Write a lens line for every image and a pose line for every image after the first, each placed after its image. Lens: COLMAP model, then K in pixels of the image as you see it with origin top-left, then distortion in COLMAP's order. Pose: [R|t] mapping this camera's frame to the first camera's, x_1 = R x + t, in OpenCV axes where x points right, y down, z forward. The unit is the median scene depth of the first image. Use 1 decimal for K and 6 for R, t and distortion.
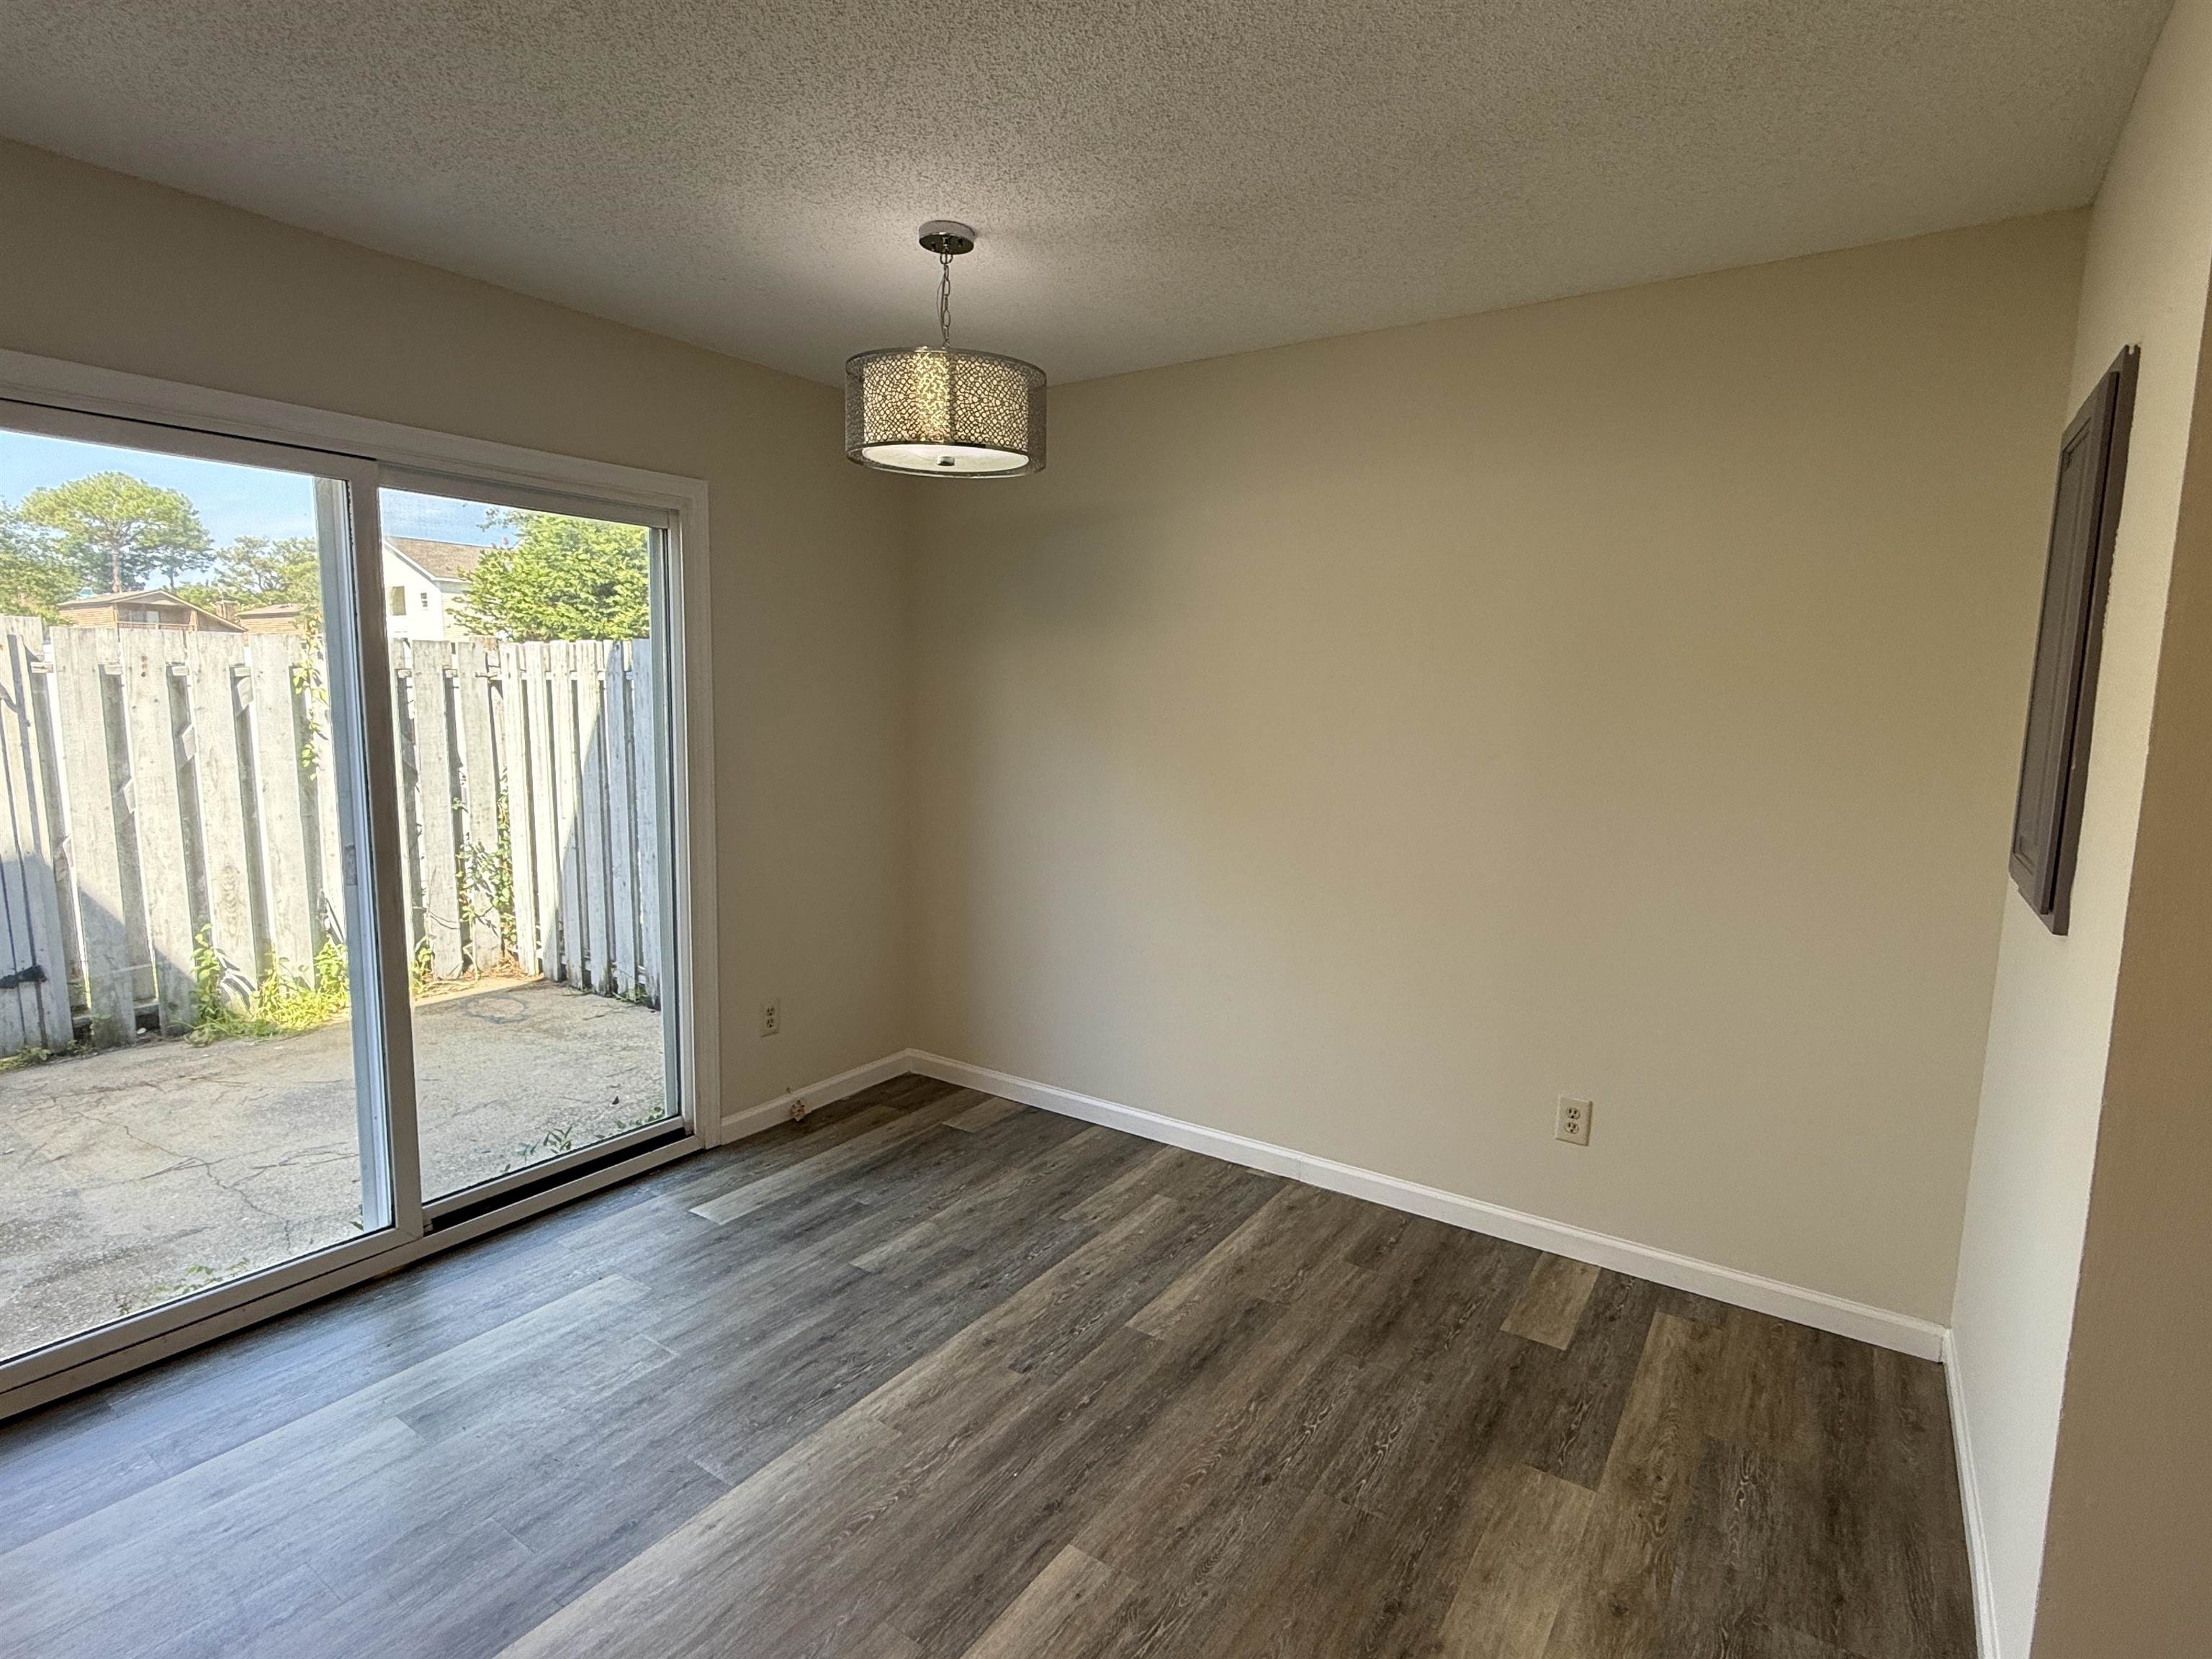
lens RADIAL K [[1100.1, 0, 1104.3], [0, 1100.1, 838.5], [0, 0, 1]] dist [-0.000892, -0.001089]
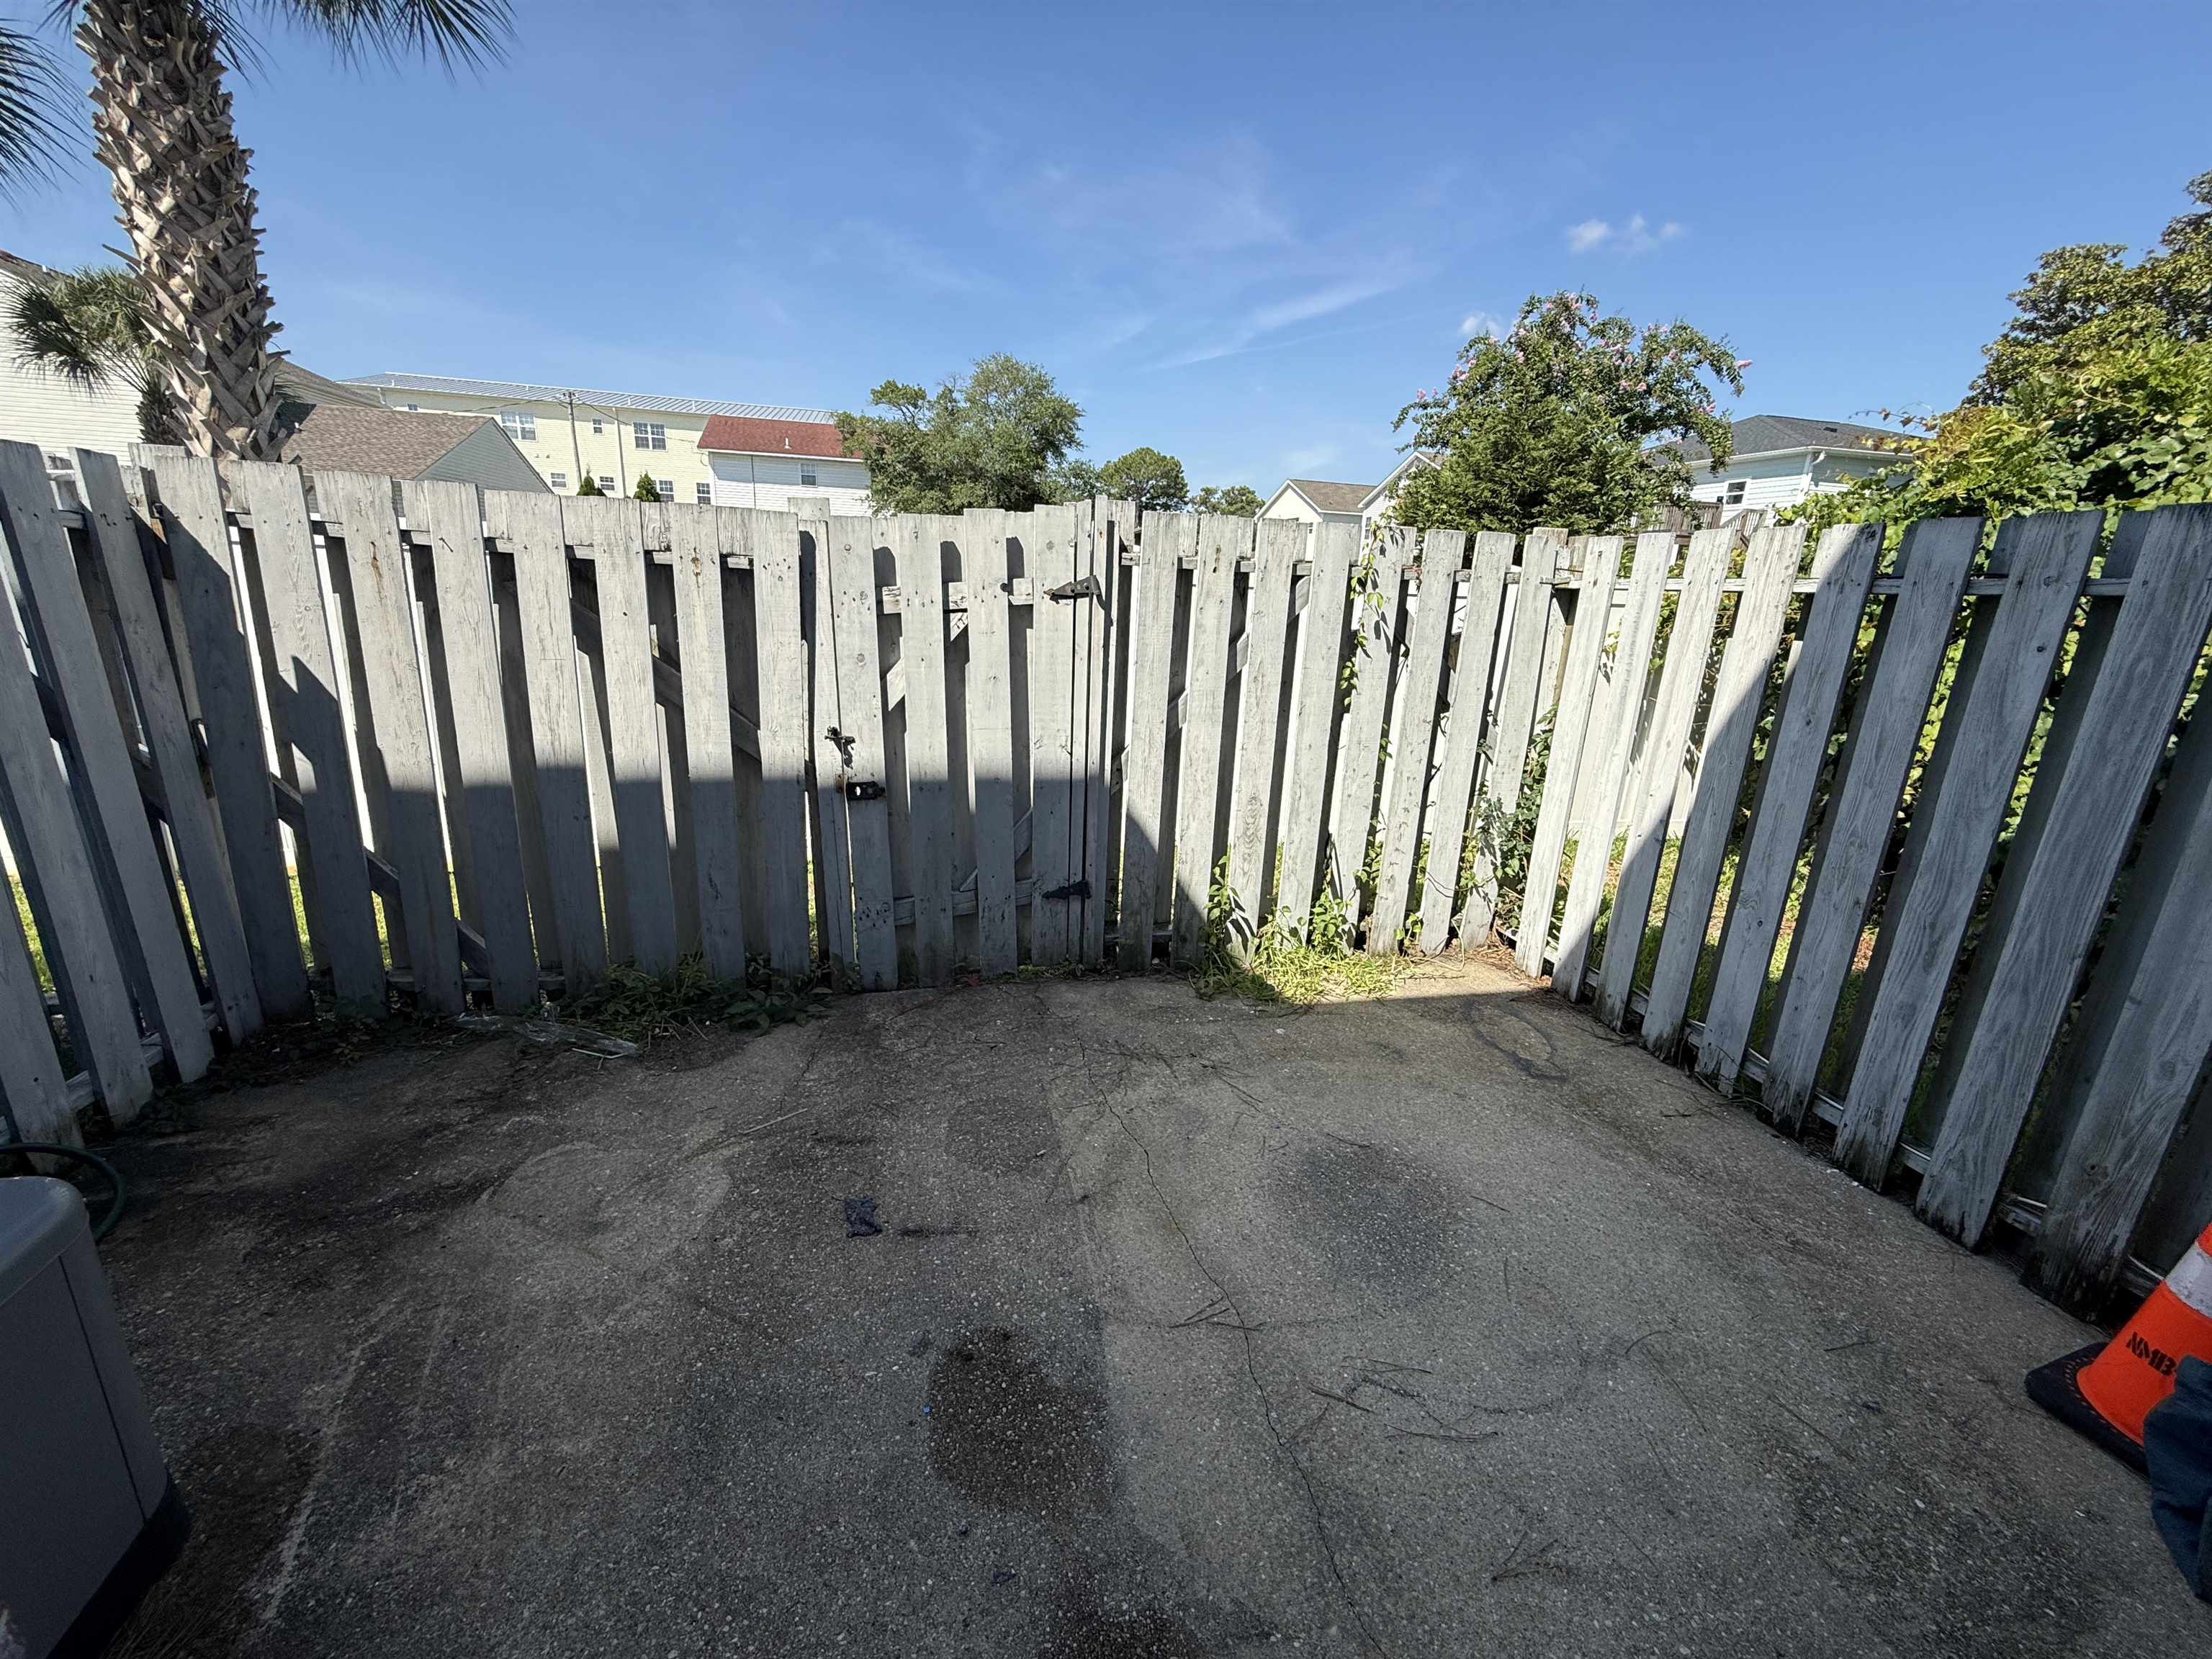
lens RADIAL K [[877.8, 0, 1106.0], [0, 877.8, 829.5], [0, 0, 1]] dist [0.000909, 0.000043]
pose [[0.731095, 0.204483, -0.650912, -0.418258], [-0.126562, 0.978119, 0.165122, -0.049639], [0.670435, -0.038339, 0.740977, 0.397620]]
